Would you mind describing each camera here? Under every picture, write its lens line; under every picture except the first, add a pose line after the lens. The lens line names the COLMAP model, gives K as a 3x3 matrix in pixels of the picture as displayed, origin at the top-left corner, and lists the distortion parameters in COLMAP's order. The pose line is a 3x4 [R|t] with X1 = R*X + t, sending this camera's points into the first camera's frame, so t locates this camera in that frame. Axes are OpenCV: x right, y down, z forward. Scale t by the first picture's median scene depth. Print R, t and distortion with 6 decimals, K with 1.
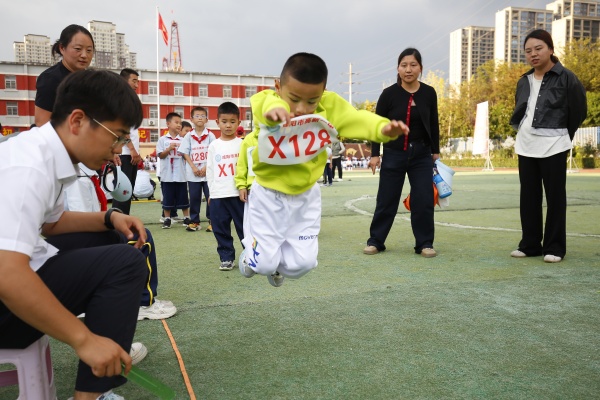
lens RADIAL K [[569.6, 0, 300.0], [0, 569.6, 200.0], [0, 0, 1]] dist [0.044753, 0.007118]
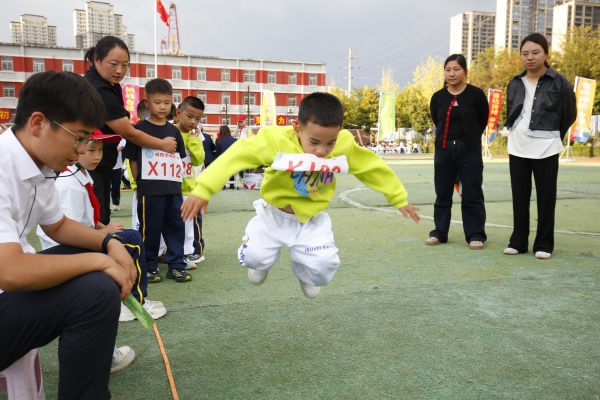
lens RADIAL K [[569.6, 0, 300.0], [0, 569.6, 200.0], [0, 0, 1]] dist [0.044753, 0.007118]
pose [[0.999947, 0.009663, 0.003611, 0.017479], [-0.009756, 0.999593, 0.026825, -0.034487], [-0.003350, -0.026859, 0.999634, -0.018518]]
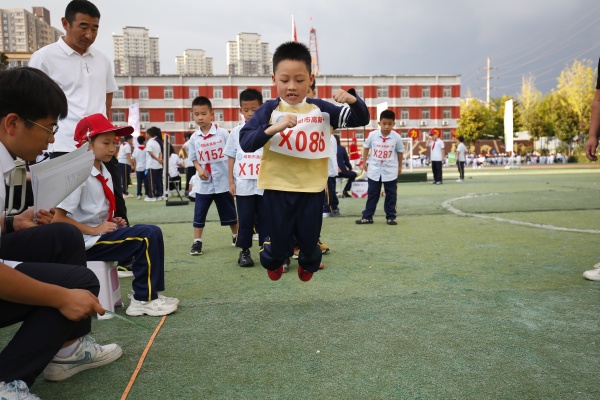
lens RADIAL K [[552.8, 0, 300.0], [0, 552.8, 200.0], [0, 0, 1]] dist [0.042630, 0.003934]
pose [[0.971394, 0.006254, -0.237390, 0.214897], [-0.005195, 0.999974, 0.005088, -0.002068], [0.237416, -0.003709, 0.971401, 0.086505]]
